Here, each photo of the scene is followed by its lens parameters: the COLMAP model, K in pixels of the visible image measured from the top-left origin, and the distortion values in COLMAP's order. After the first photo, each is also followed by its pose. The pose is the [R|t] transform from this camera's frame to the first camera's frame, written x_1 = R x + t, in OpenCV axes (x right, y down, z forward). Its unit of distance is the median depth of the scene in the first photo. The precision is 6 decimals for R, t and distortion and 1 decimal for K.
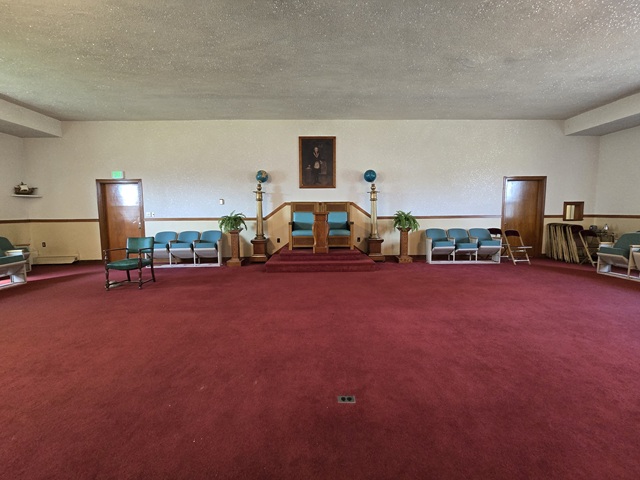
lens RADIAL K [[263.6, 0, 317.4], [0, 263.6, 236.8], [0, 0, 1]] dist [-0.000062, -0.000121]
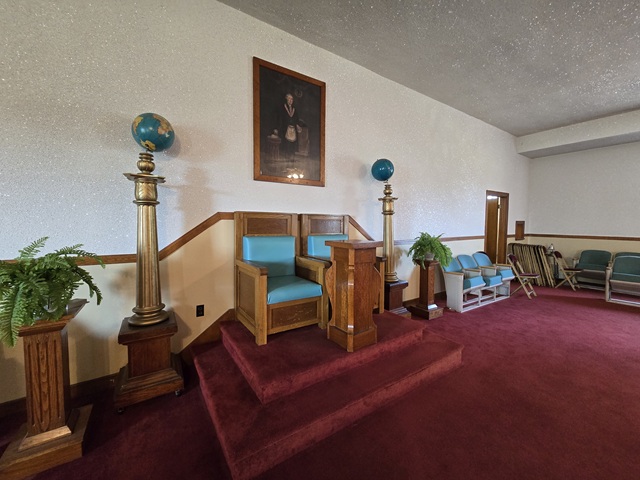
lens RADIAL K [[263.6, 0, 318.9], [0, 263.6, 238.3], [0, 0, 1]] dist [-0.000062, -0.000121]
pose [[0.847386, -0.019548, 0.530617, -0.211048], [0.041434, 0.998709, -0.029378, -0.075458], [-0.529358, 0.046880, 0.847102, 0.605006]]
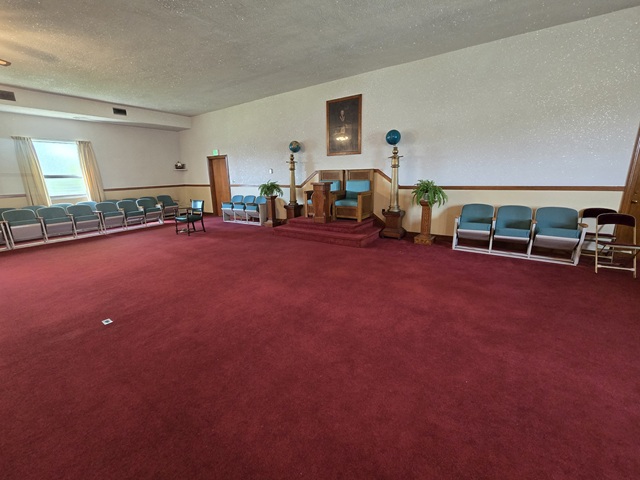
lens RADIAL K [[263.6, 0, 317.3], [0, 263.6, 236.7], [0, 0, 1]] dist [-0.000062, -0.000121]
pose [[0.813867, 0.125196, -0.567404, 0.519382], [-0.035637, 0.985428, 0.166315, -0.048333], [0.579958, -0.115138, 0.806469, 0.139365]]
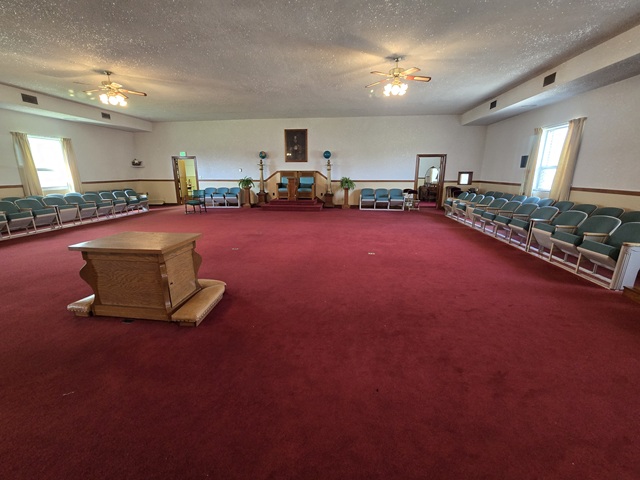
lens RADIAL K [[263.6, 0, 317.7], [0, 263.6, 238.2], [0, 0, 1]] dist [-0.000062, -0.000121]
pose [[0.990223, 0.042278, -0.132930, 0.377568], [-0.021315, 0.987631, 0.155339, 0.025158], [0.137853, -0.150987, 0.978877, -0.665517]]
